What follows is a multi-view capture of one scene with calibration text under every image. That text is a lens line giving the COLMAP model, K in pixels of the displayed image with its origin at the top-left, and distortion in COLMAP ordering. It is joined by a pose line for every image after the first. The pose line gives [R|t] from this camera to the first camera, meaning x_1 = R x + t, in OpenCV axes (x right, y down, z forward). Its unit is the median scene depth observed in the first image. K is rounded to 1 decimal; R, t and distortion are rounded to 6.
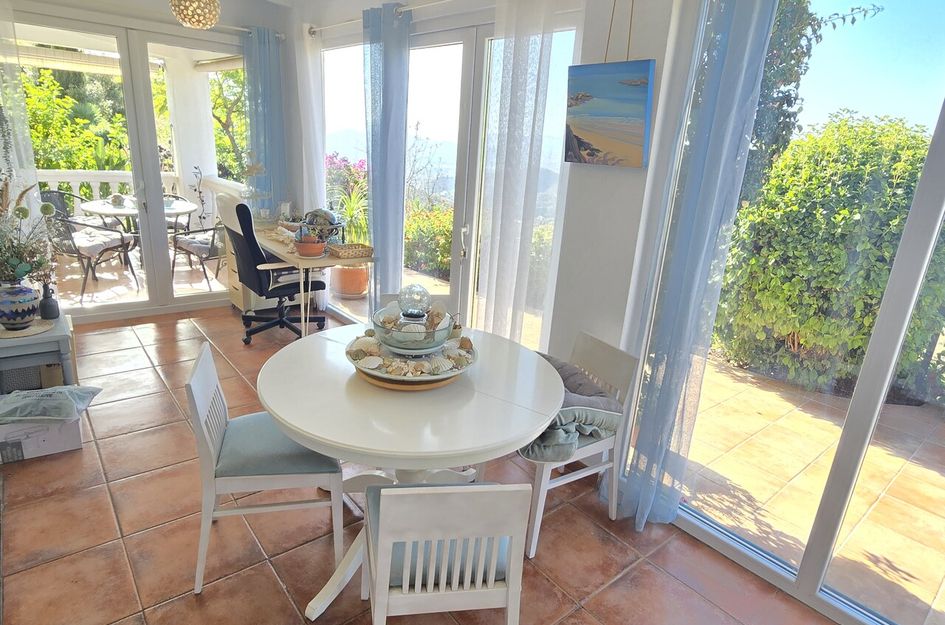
lens RADIAL K [[546.5, 0, 472.5], [0, 546.5, 312.5], [0, 0, 1]] dist [0.026770, -0.000148]
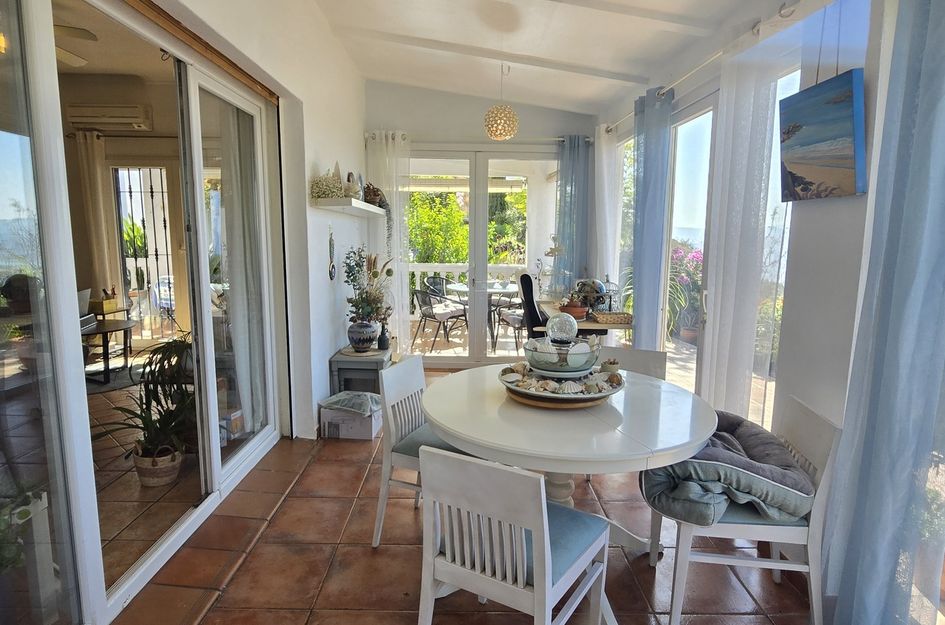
lens RADIAL K [[554.8, 0, 472.5], [0, 554.8, 312.5], [0, 0, 1]] dist [-0.001451, -0.000312]
pose [[0.783655, 0.029644, -0.620488, 0.350594], [-0.150232, 0.978254, -0.143002, 0.106018], [0.602756, 0.205282, 0.771067, 0.046505]]
